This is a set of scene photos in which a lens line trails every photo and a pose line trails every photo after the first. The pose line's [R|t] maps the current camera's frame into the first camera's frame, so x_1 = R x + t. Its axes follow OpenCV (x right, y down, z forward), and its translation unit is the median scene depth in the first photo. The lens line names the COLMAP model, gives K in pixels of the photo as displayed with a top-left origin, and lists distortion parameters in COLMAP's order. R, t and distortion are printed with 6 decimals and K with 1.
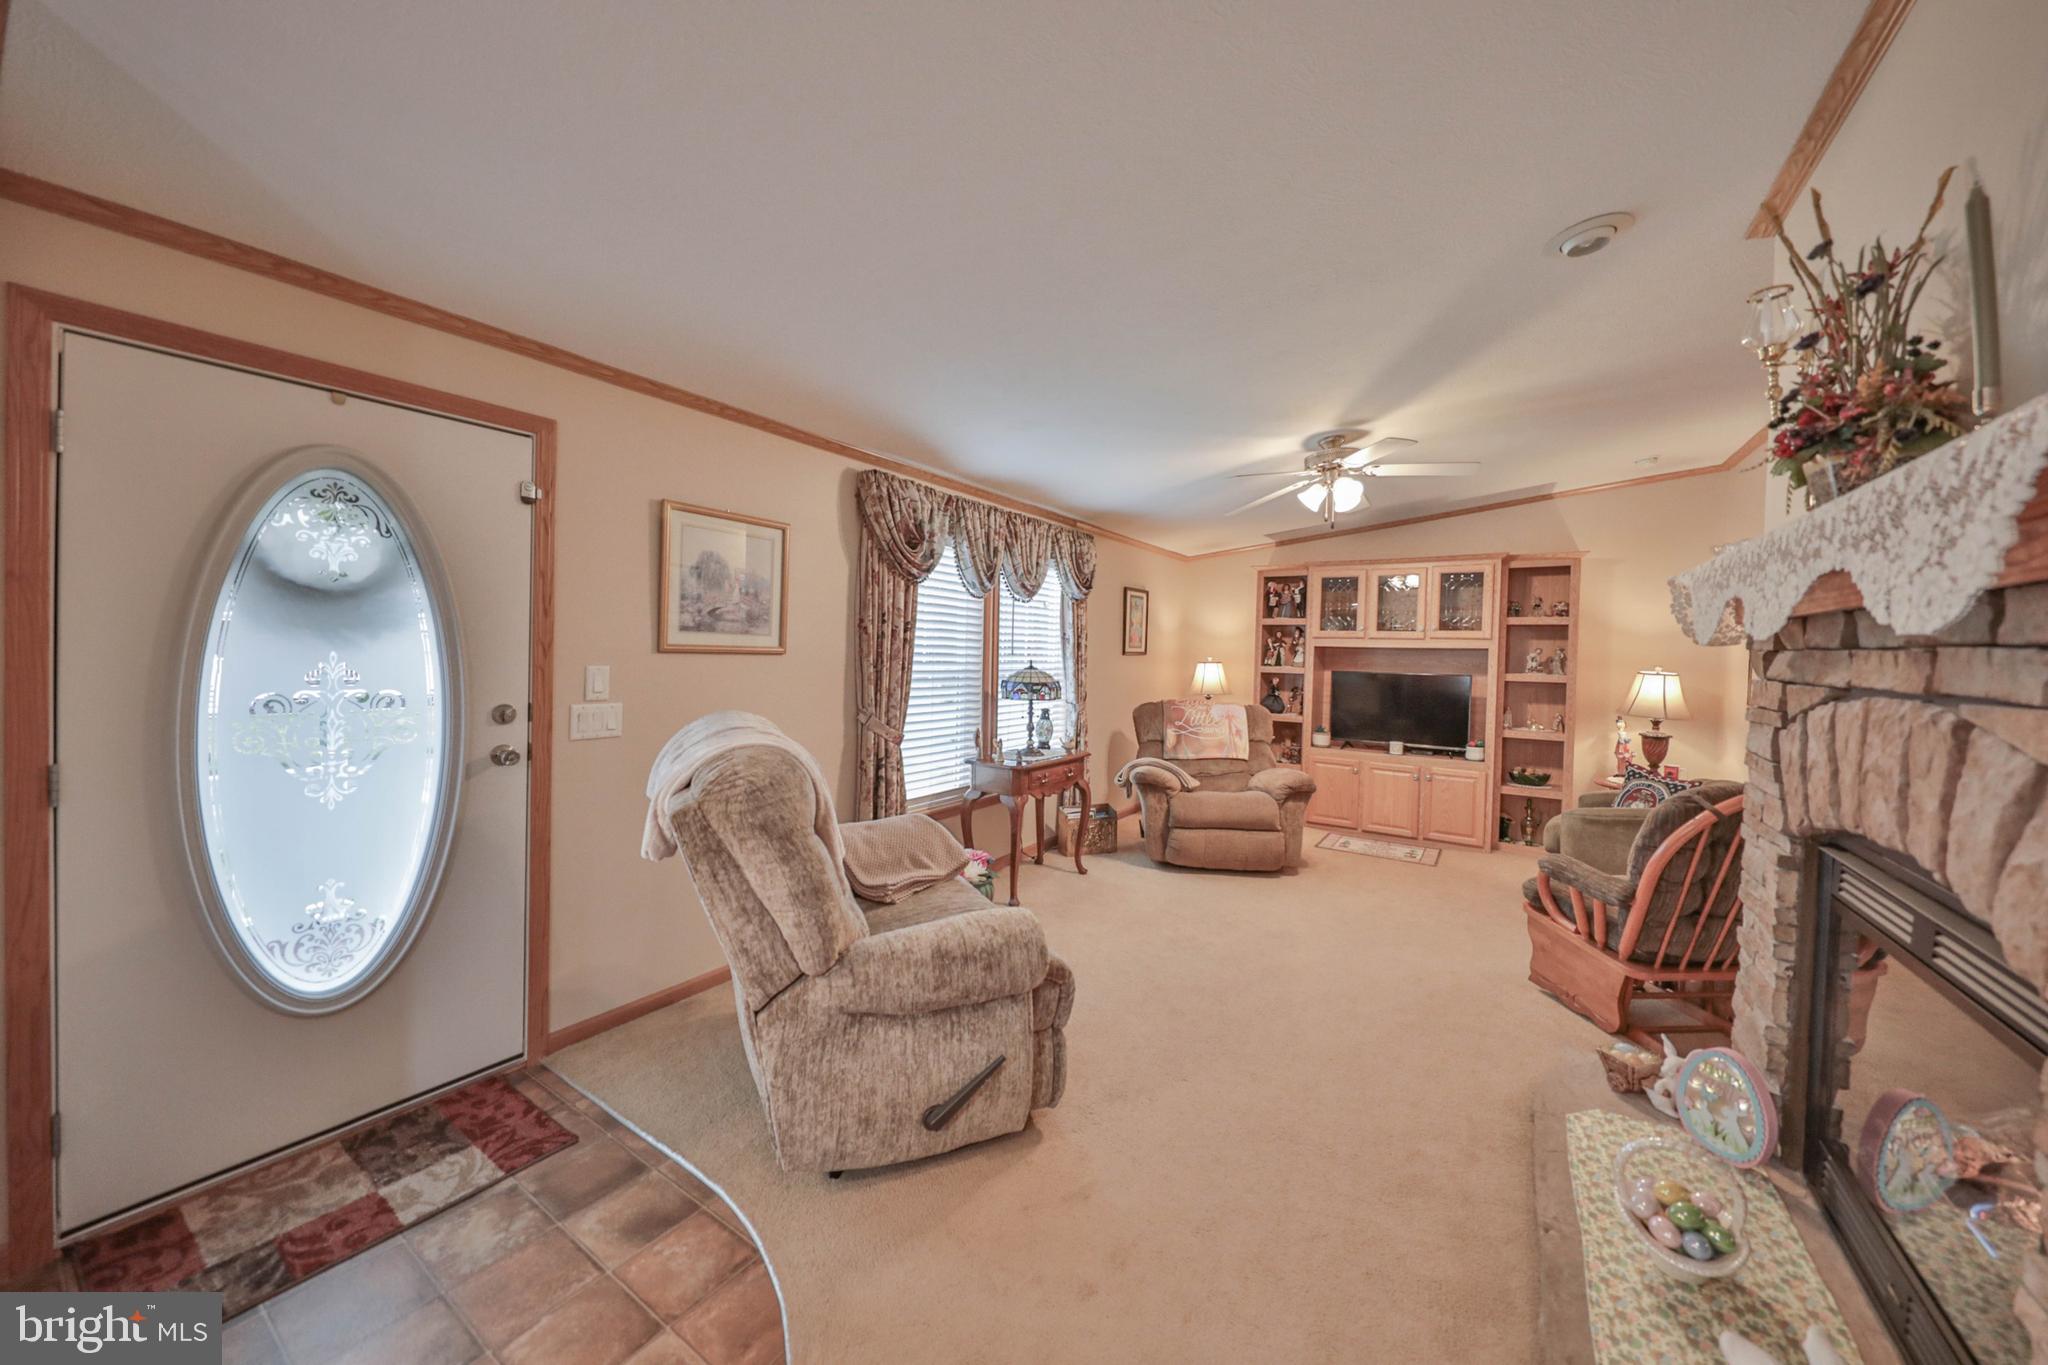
lens RADIAL K [[720.1, 0, 1021.3], [0, 720.1, 671.1], [0, 0, 1]] dist [0.000375, -0.003867]
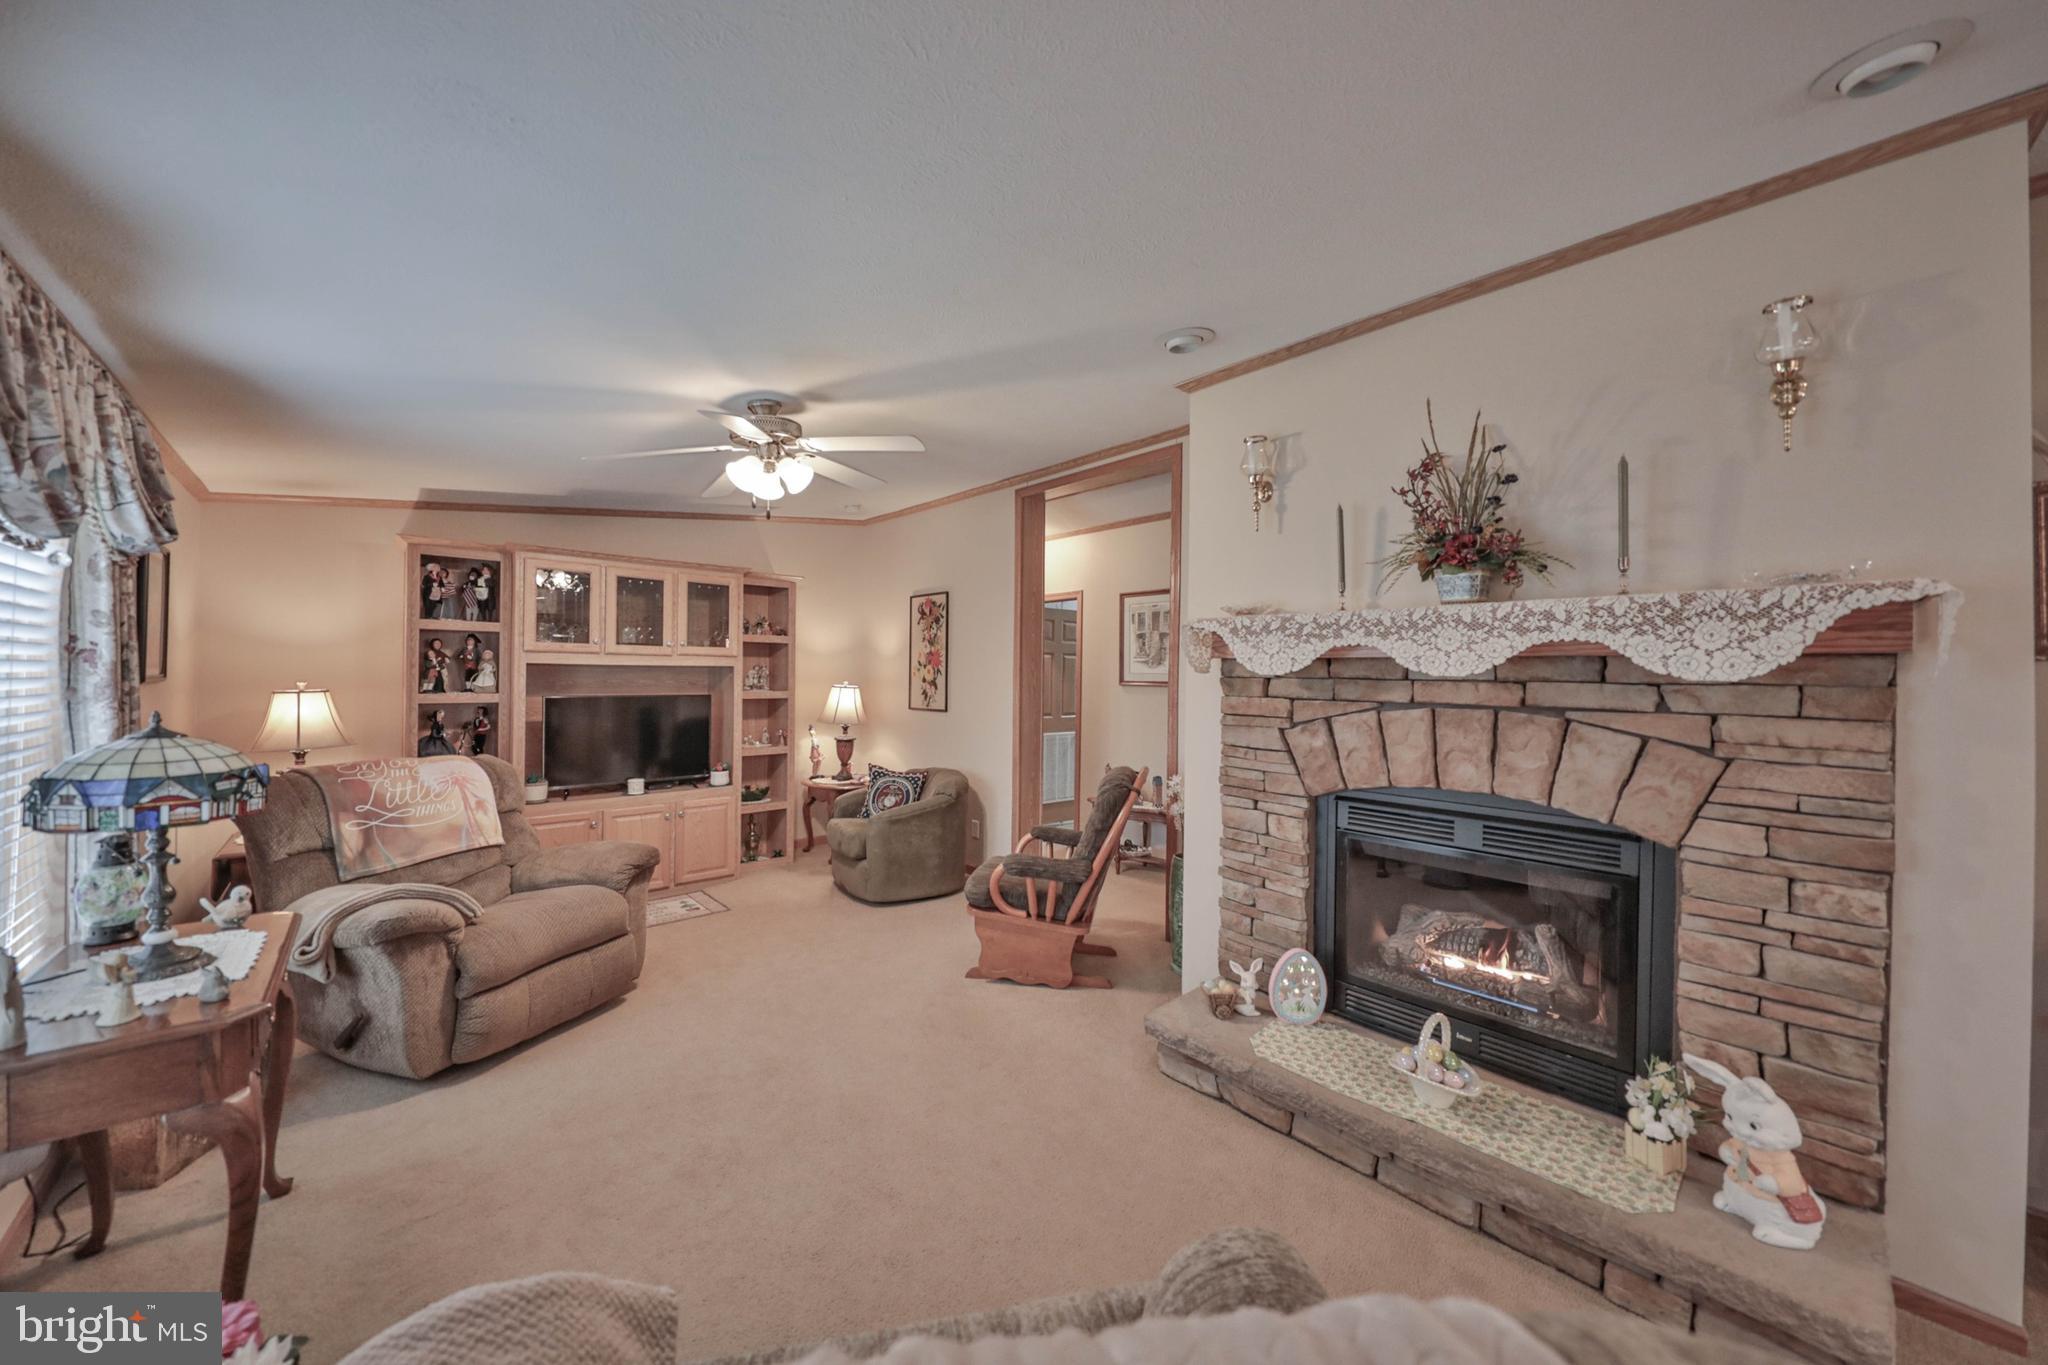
lens RADIAL K [[720.1, 0, 1021.3], [0, 720.1, 671.1], [0, 0, 1]] dist [0.000375, -0.003867]
pose [[0.236070, -0.014842, 0.971623, -0.334184], [0.024656, 0.999653, 0.009280, -0.041560], [-0.971423, 0.021765, 0.236354, 0.688885]]
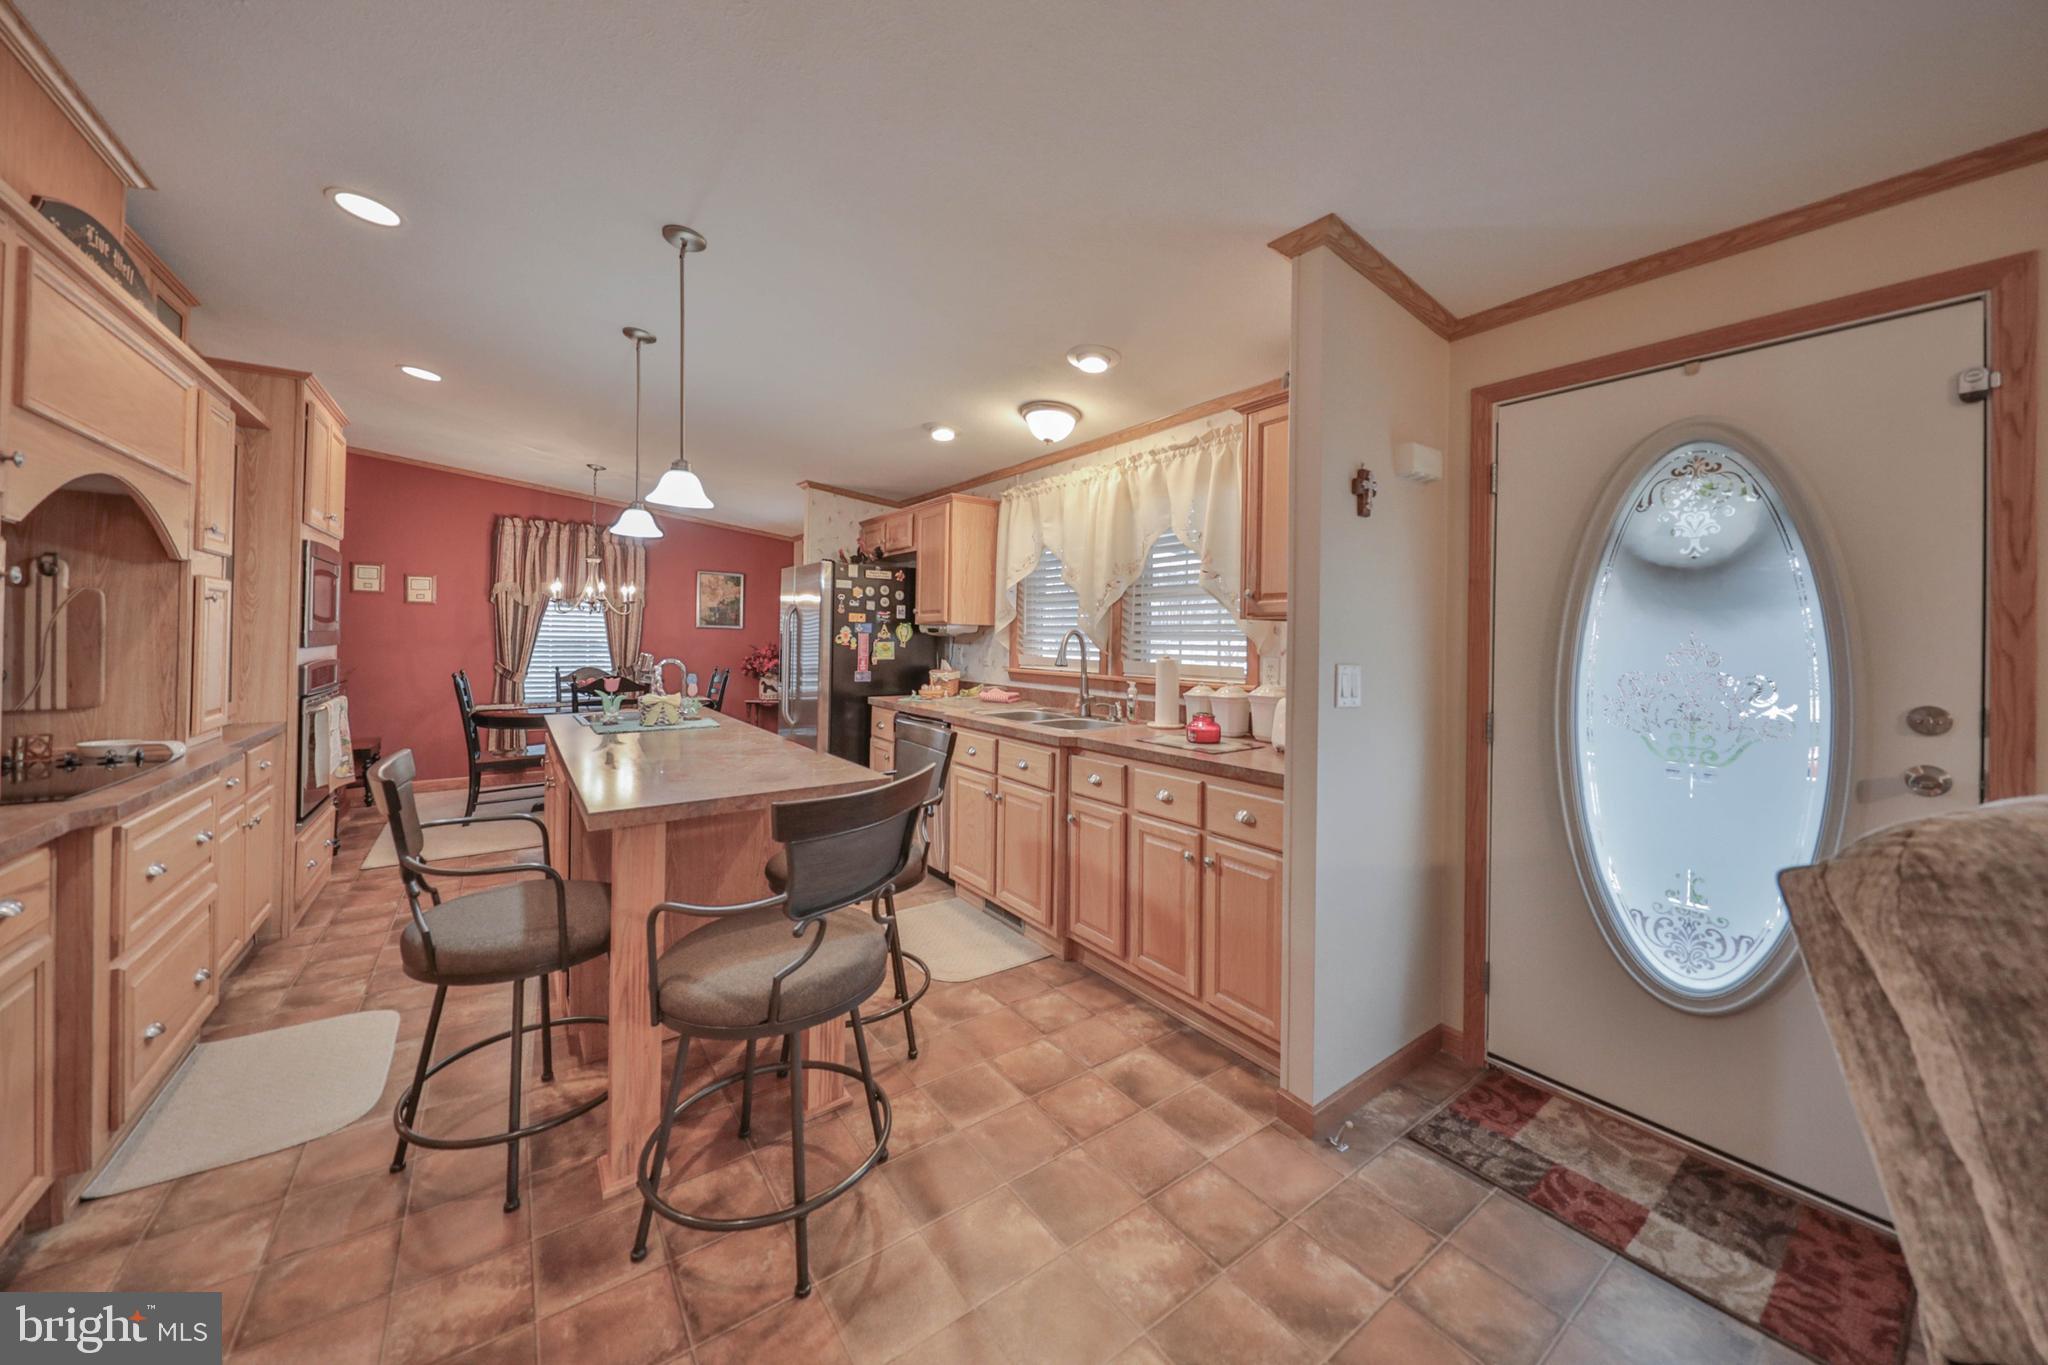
lens RADIAL K [[711.9, 0, 1042.5], [0, 711.9, 638.1], [0, 0, 1]] dist [0.001441, -0.003677]
pose [[-0.331170, -0.027443, -0.943172, 0.152249], [-0.047173, 0.998809, -0.012498, 0.022495], [0.942391, 0.040353, -0.332070, 0.334135]]
